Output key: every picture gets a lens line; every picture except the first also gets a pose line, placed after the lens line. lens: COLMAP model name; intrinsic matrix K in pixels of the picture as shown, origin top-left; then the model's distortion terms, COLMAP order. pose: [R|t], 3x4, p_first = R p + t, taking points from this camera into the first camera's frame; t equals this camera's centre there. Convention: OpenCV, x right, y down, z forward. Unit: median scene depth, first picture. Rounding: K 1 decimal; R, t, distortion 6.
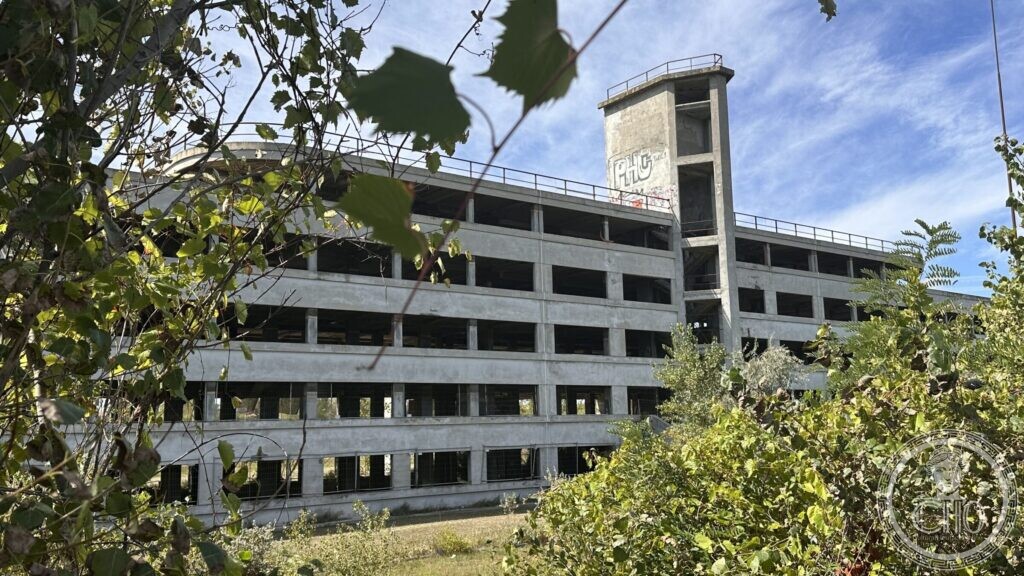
lens RADIAL K [[946.7, 0, 514.3], [0, 946.7, 294.2], [0, 0, 1]] dist [0.215519, 0.000000]
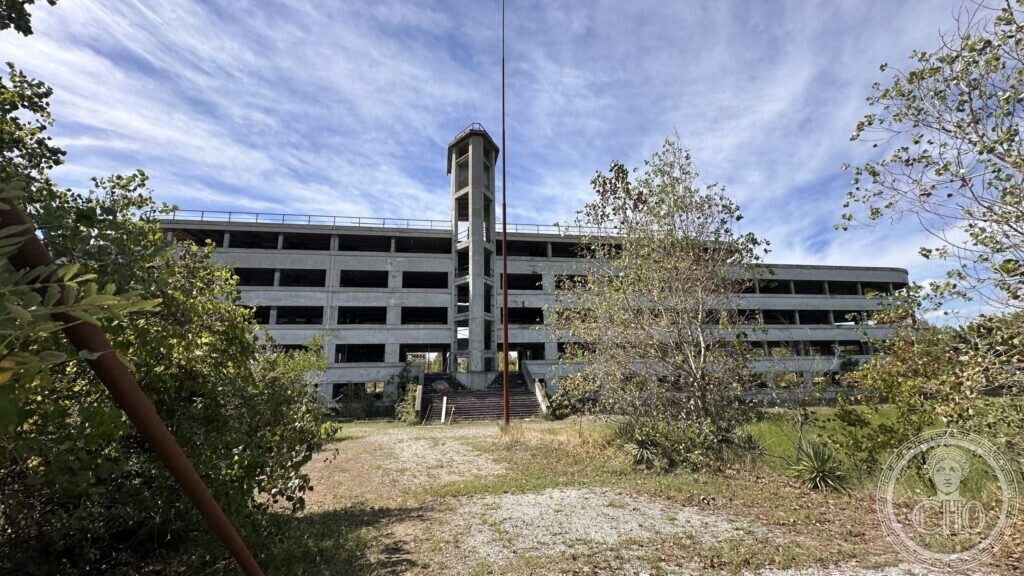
lens RADIAL K [[443.2, 0, 518.1], [0, 443.2, 286.7], [0, 0, 1]] dist [0.008247, -0.000093]
pose [[0.874973, -0.087907, -0.476125, 0.627065], [0.067476, 0.995923, -0.059878, 0.060187], [0.479447, 0.020264, 0.877337, 0.455880]]
